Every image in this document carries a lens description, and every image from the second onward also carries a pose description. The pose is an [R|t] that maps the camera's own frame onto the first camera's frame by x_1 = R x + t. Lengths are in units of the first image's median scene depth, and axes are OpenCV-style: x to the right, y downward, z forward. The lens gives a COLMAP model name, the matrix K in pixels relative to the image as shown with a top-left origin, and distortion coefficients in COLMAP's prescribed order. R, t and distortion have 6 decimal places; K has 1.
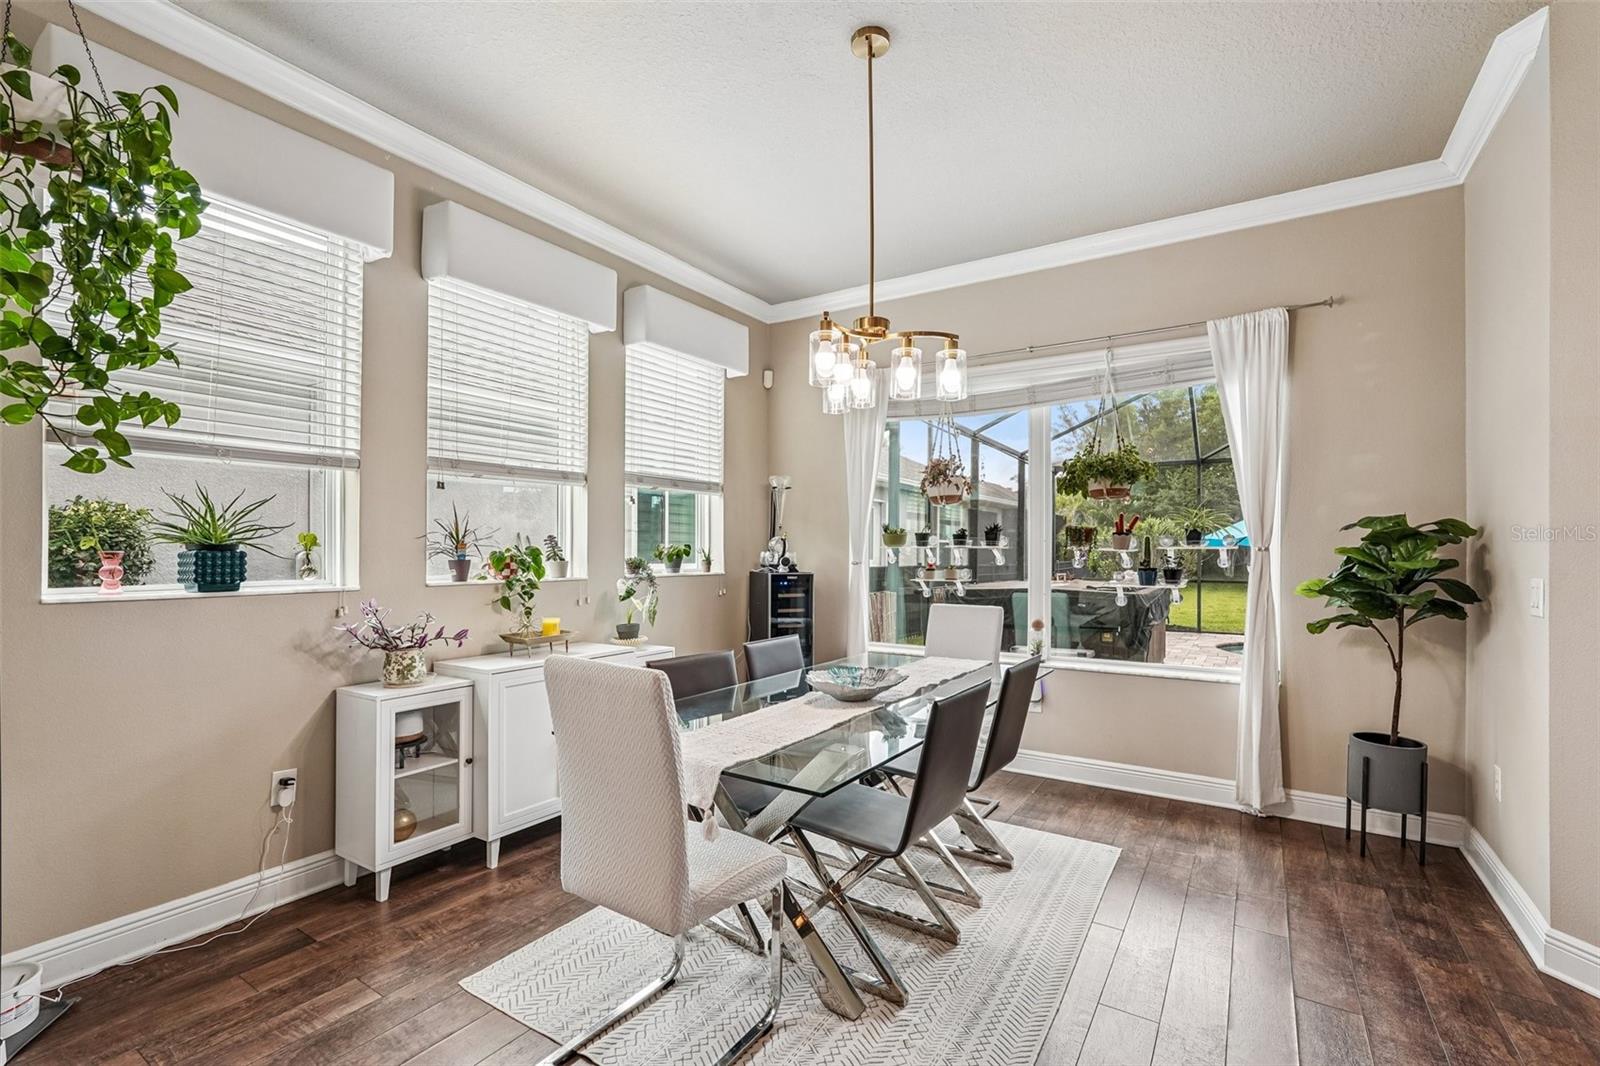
lens RADIAL K [[711.8, 0, 802.4], [0, 711.8, 550.0], [0, 0, 1]] dist [-0.009672, 0.009210]
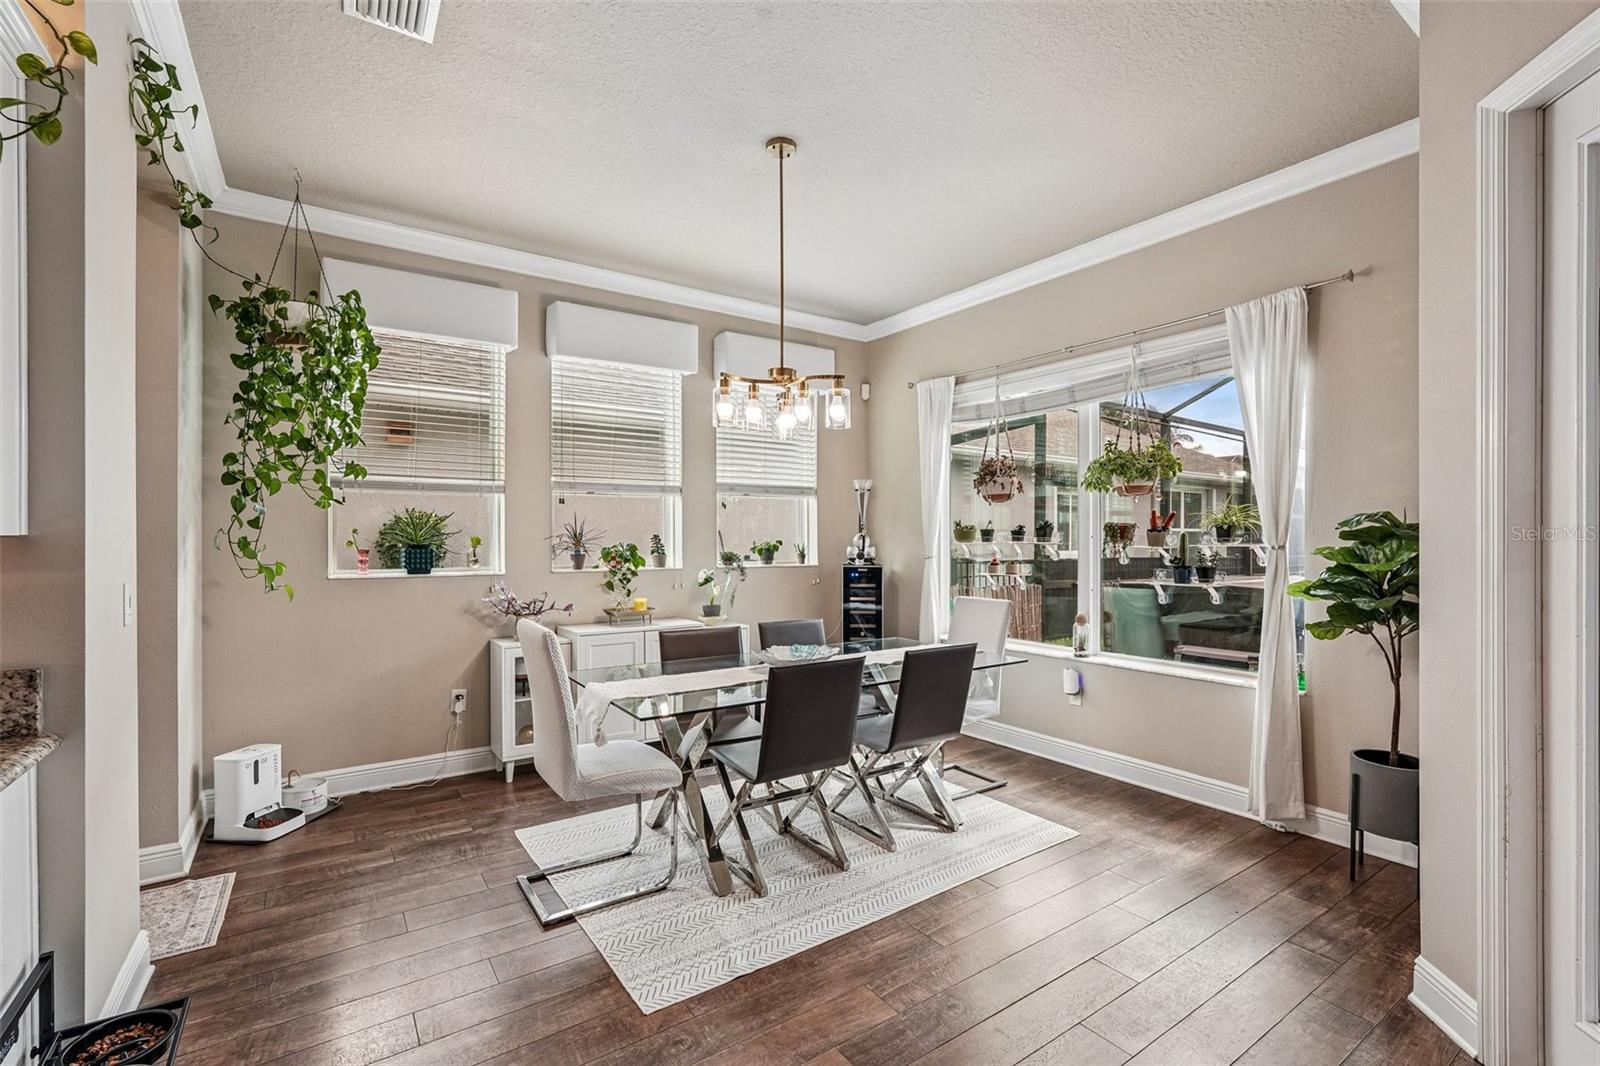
lens RADIAL K [[712.4, 0, 798.4], [0, 712.4, 545.1], [0, 0, 1]] dist [0.000923, 0.000239]
pose [[0.923073, 0.000971, -0.384622, 0.439048], [0.002574, 0.999959, 0.008703, -0.014277], [0.384615, -0.009024, 0.923033, -0.118881]]
